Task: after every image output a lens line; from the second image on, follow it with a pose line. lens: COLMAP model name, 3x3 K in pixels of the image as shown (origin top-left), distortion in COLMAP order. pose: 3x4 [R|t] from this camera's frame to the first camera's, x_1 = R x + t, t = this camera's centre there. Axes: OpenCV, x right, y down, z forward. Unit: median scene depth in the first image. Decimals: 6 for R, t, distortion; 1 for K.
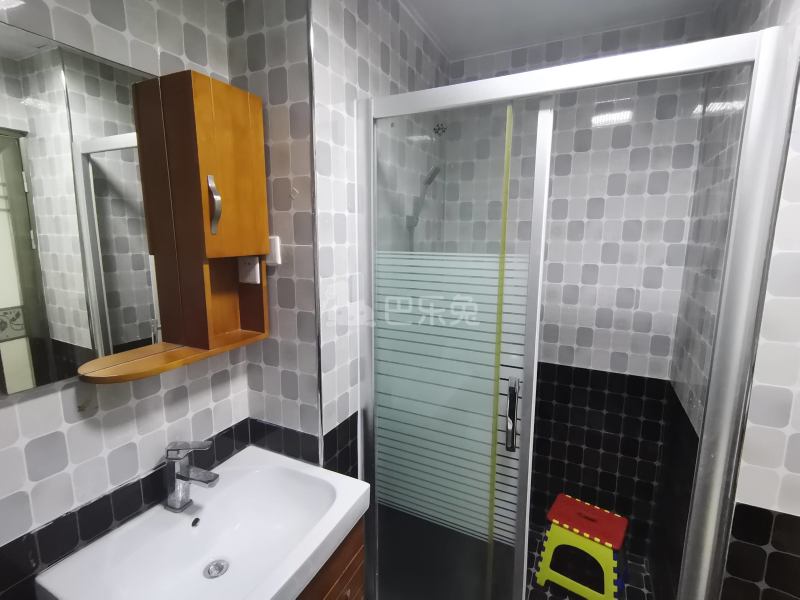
lens RADIAL K [[393.4, 0, 398.9], [0, 393.4, 296.4], [0, 0, 1]] dist [0.039022, -0.023918]
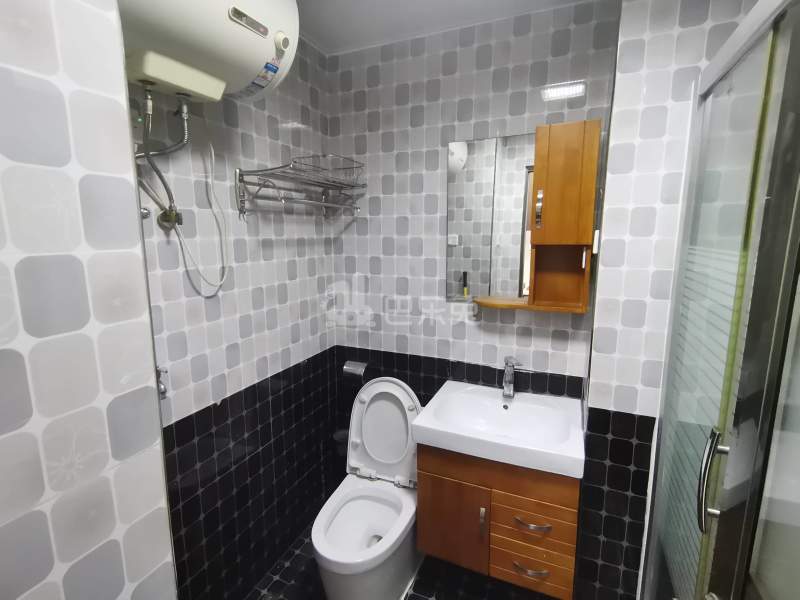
lens RADIAL K [[393.4, 0, 398.9], [0, 393.4, 296.4], [0, 0, 1]] dist [0.039022, -0.023918]
pose [[0.067948, 0.164893, -0.983968, 0.955106], [-0.153505, 0.976232, 0.152996, -0.051862], [0.985809, 0.140649, 0.091645, 0.359152]]
